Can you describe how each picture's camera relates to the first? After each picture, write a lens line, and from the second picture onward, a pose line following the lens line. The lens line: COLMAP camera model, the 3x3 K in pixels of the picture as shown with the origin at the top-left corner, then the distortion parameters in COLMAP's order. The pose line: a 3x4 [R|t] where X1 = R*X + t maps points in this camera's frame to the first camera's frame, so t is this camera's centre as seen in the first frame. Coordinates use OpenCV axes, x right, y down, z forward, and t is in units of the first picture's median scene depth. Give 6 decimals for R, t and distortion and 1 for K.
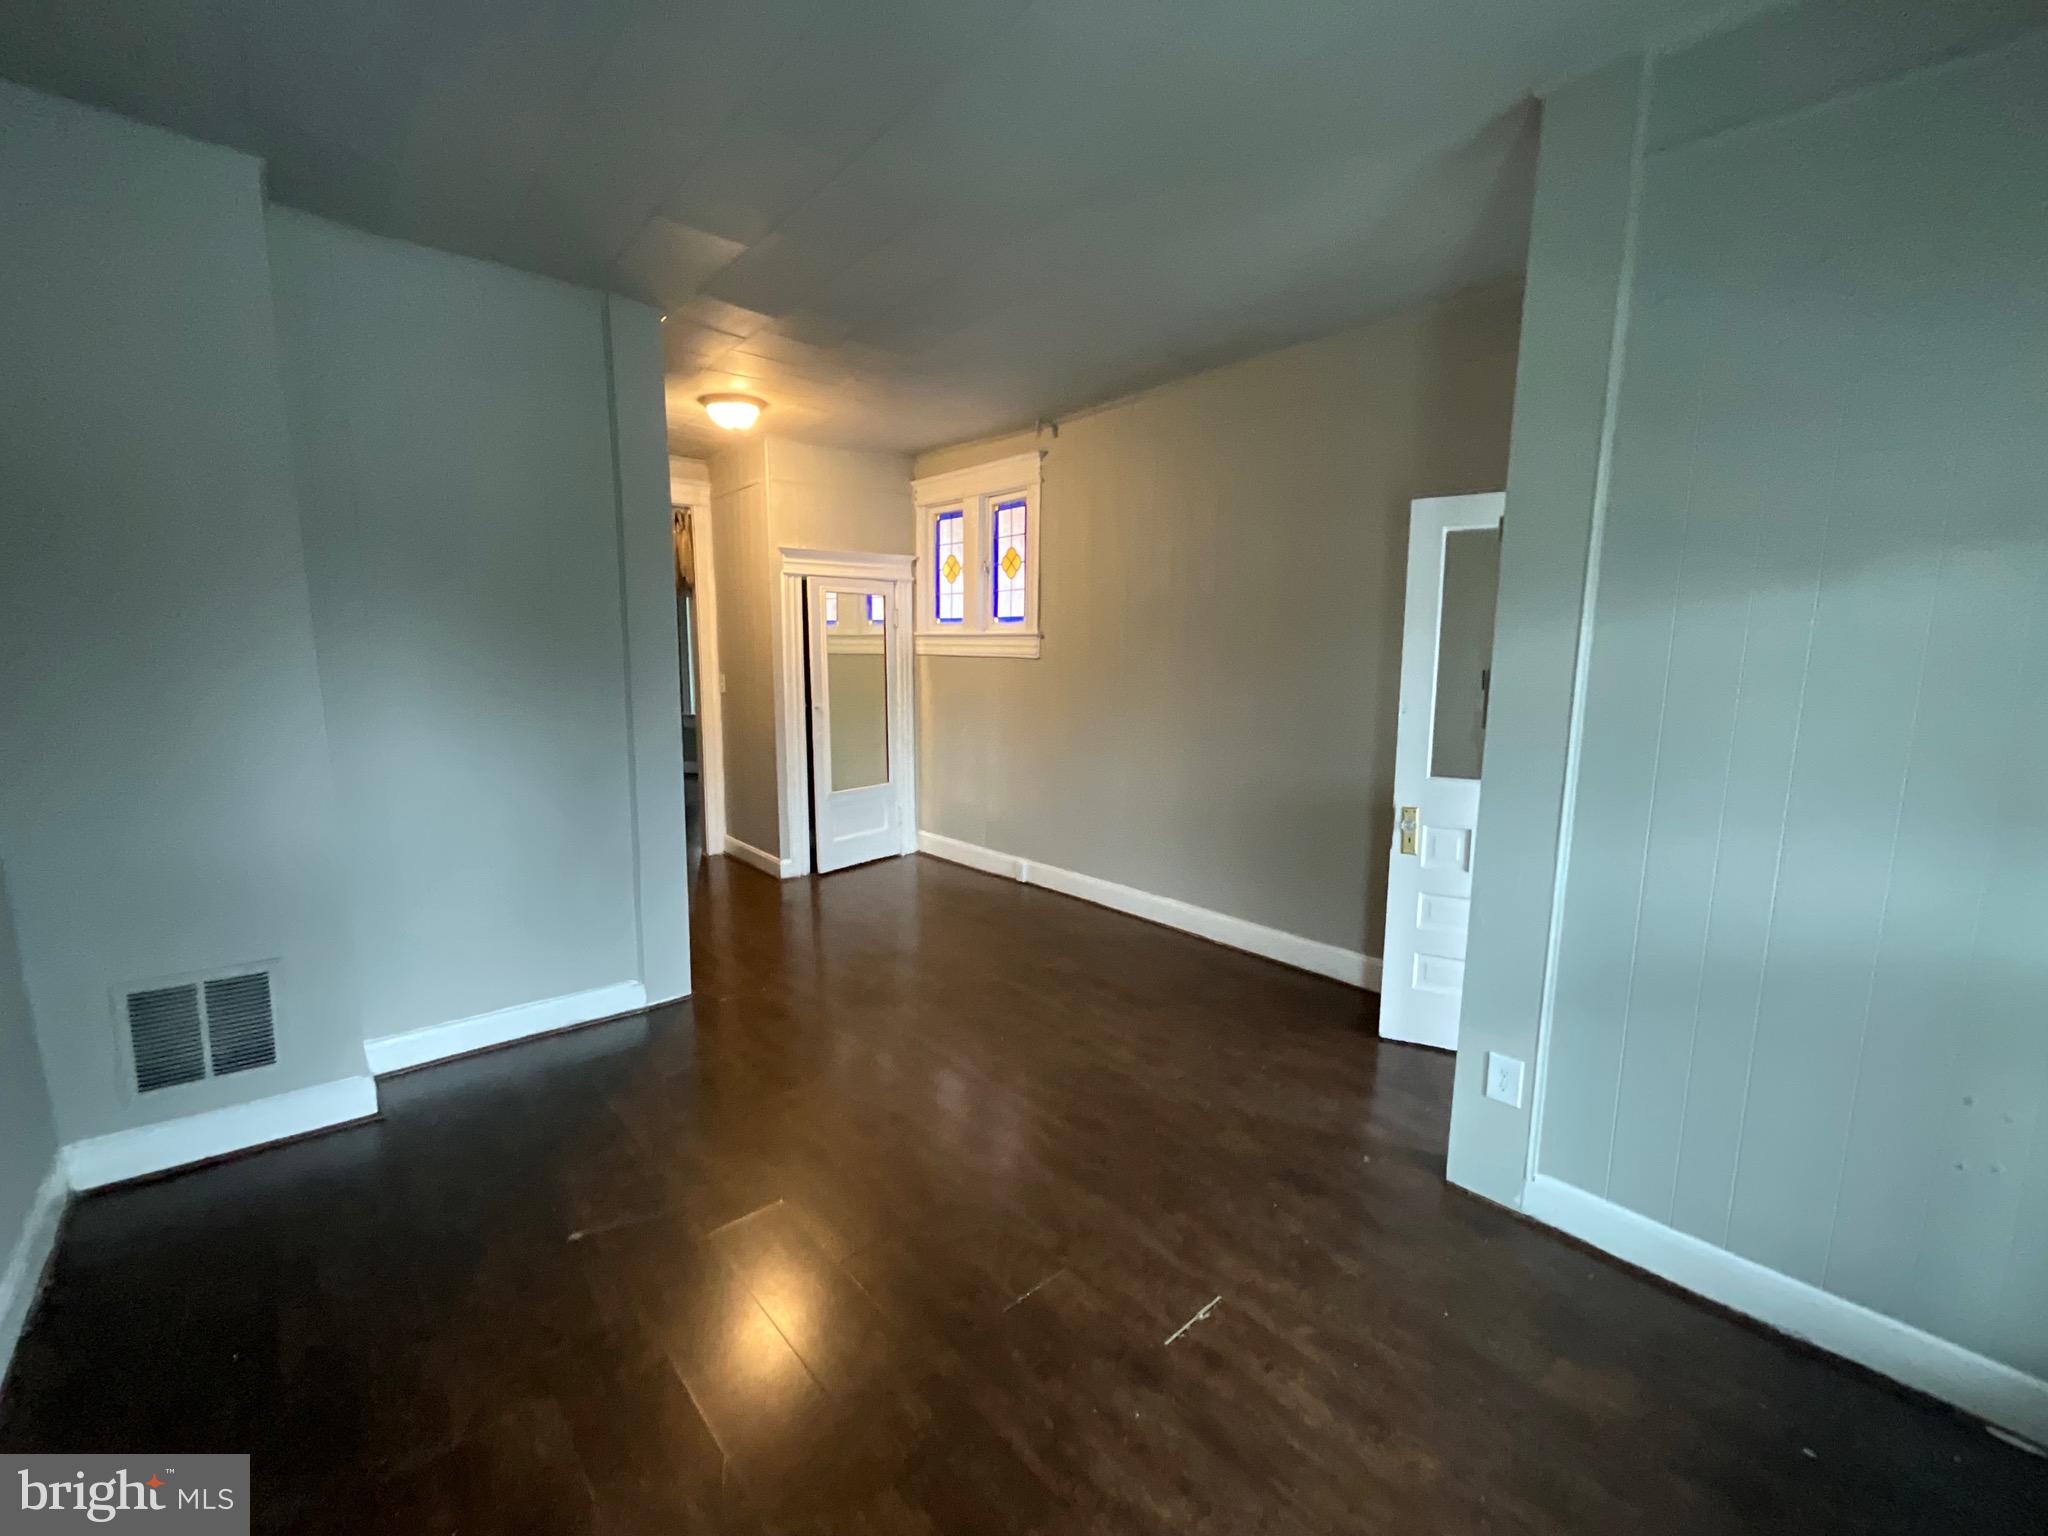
lens RADIAL K [[833.3, 0, 1031.4], [0, 833.3, 774.0], [0, 0, 1]] dist [-0.002177, 0.000521]
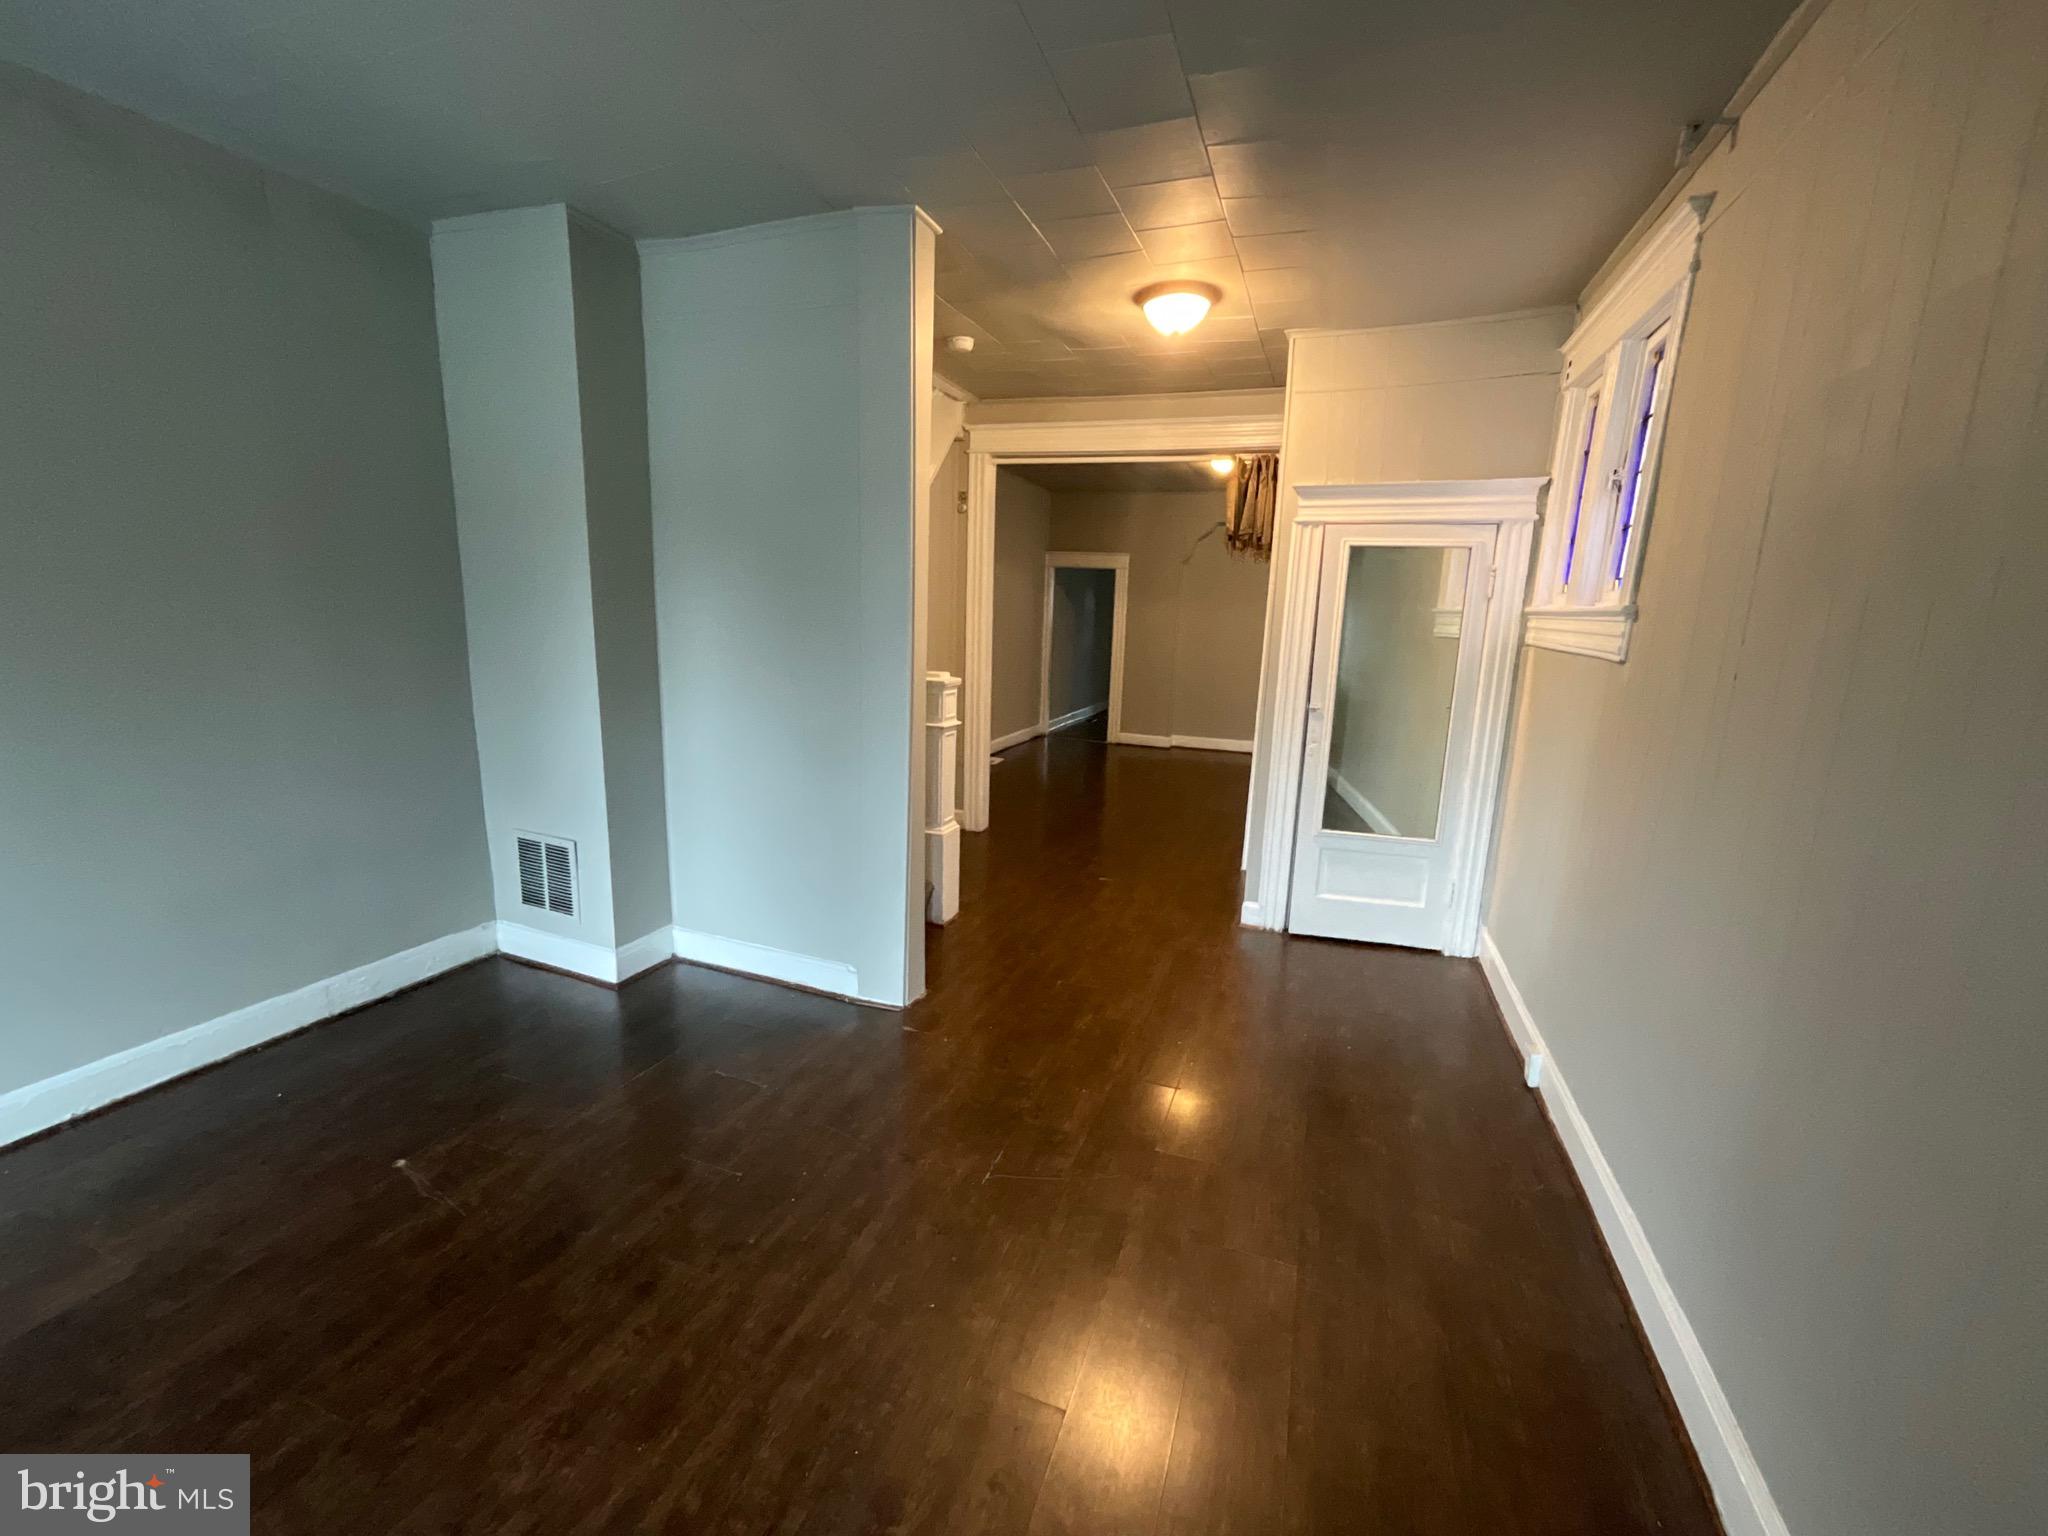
lens RADIAL K [[833.3, 0, 1031.4], [0, 833.3, 774.0], [0, 0, 1]] dist [-0.002177, 0.000521]
pose [[0.470233, 0.182716, -0.863421, 0.258701], [-0.162361, 0.979546, 0.118866, -0.072896], [0.867479, 0.084291, 0.490281, 0.450981]]
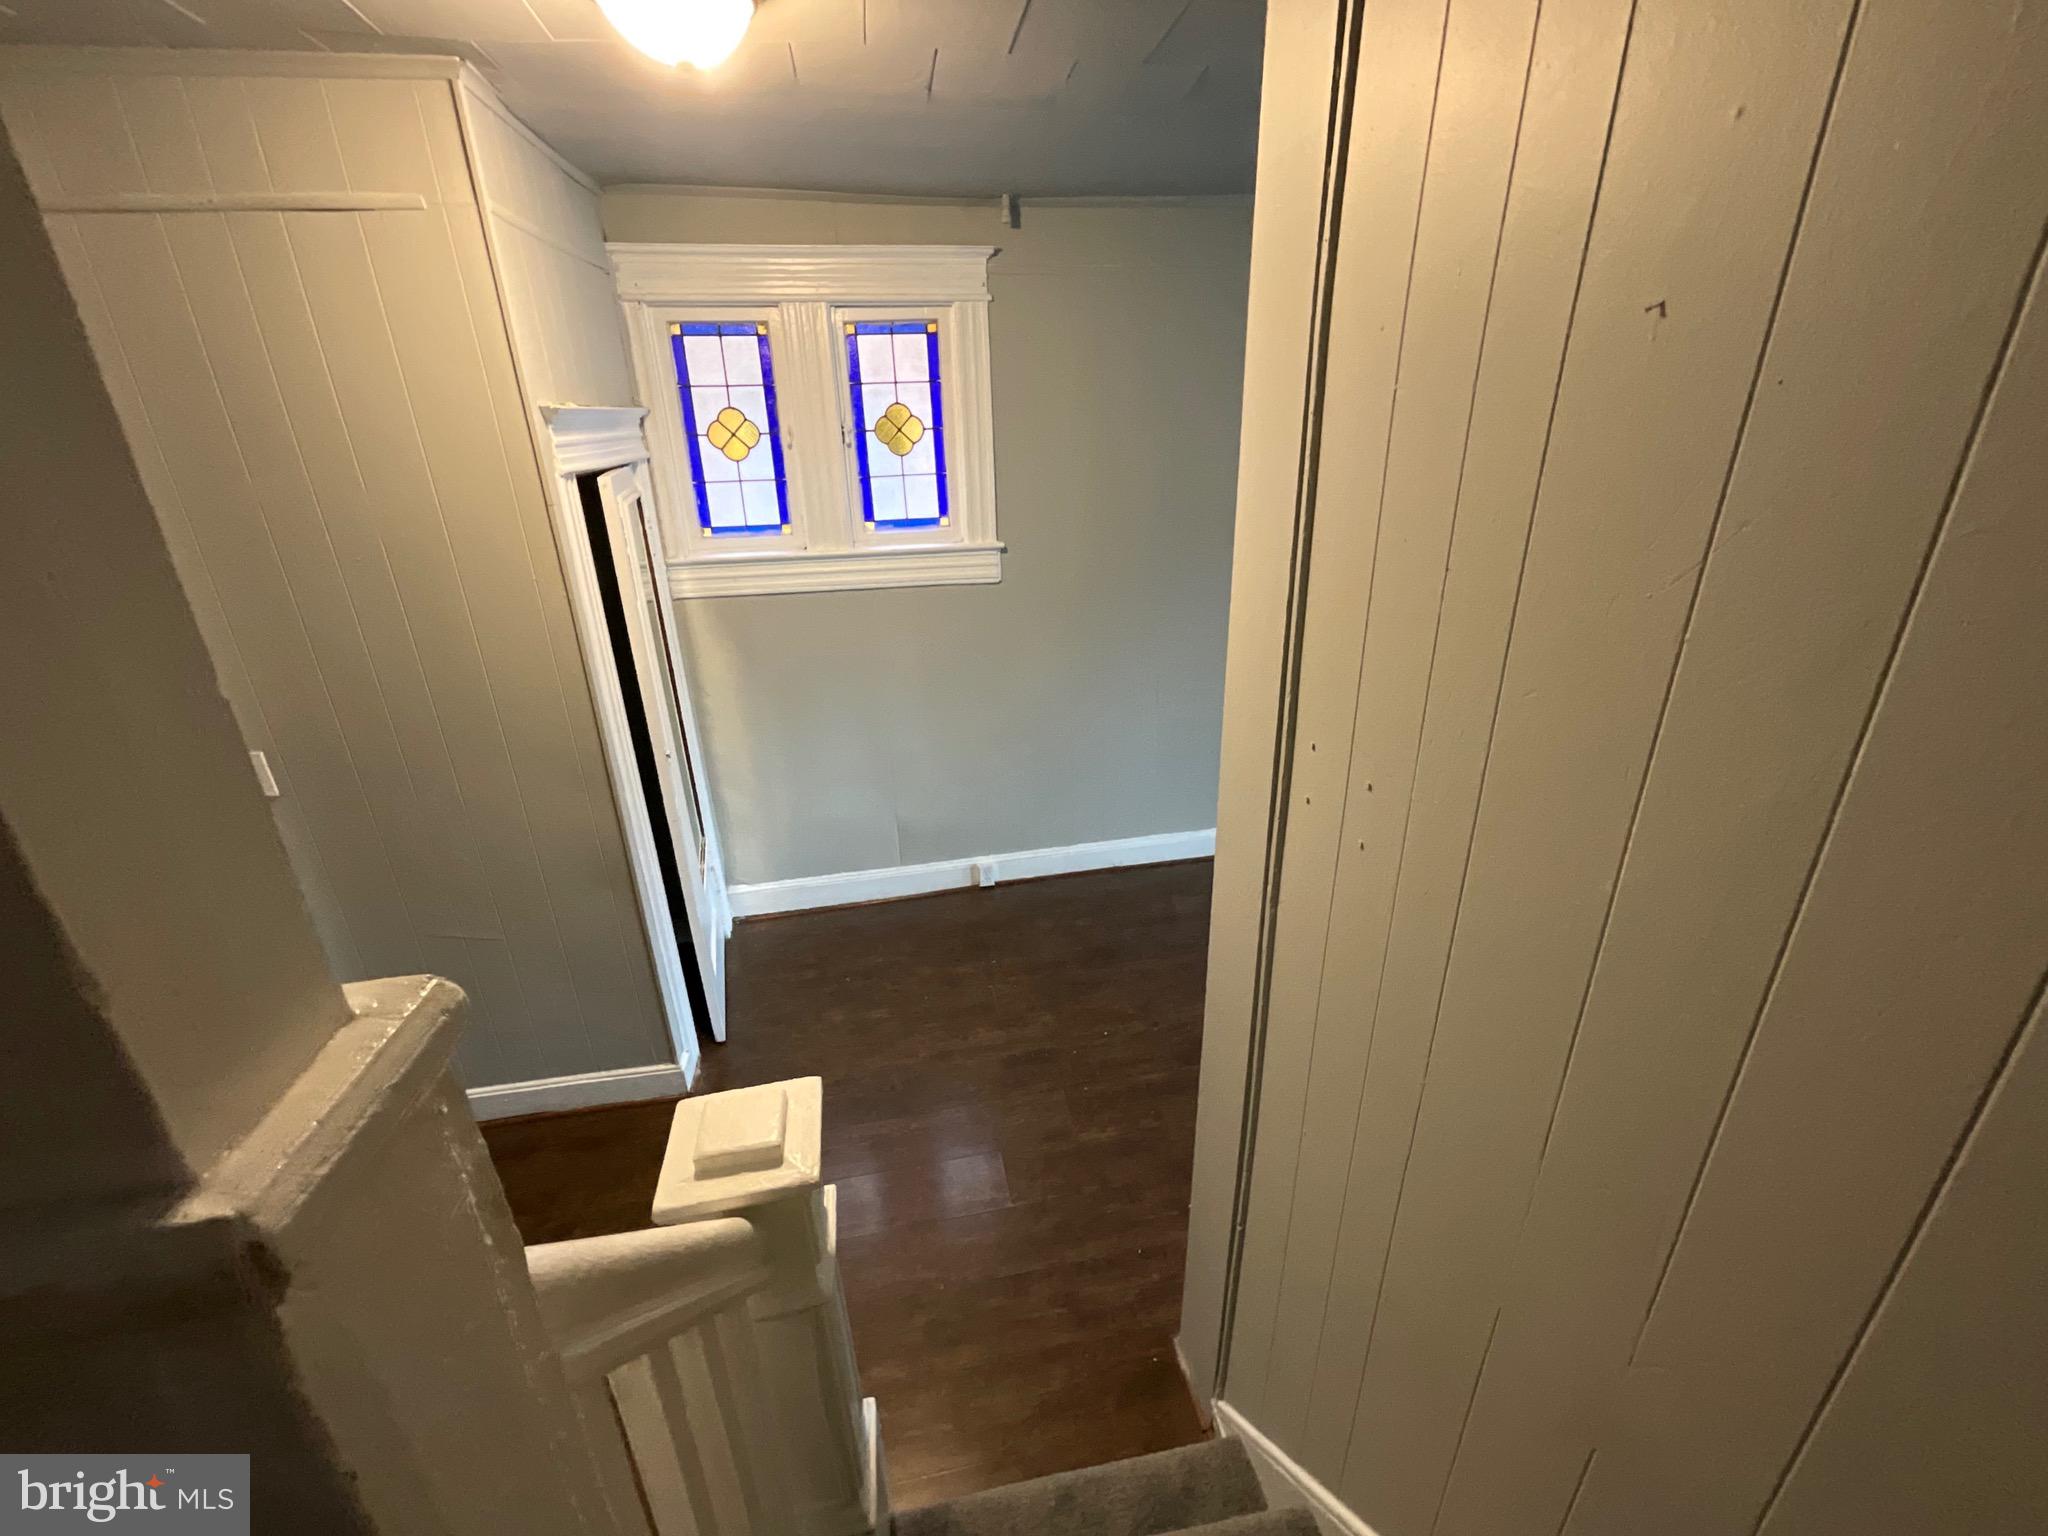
lens RADIAL K [[833.3, 0, 1031.4], [0, 833.3, 774.0], [0, 0, 1]] dist [-0.002177, 0.000521]
pose [[0.522379, -0.347499, 0.778694, -0.536300], [0.156820, 0.936770, 0.312840, -0.190553], [-0.838169, -0.041306, 0.543844, 0.566001]]
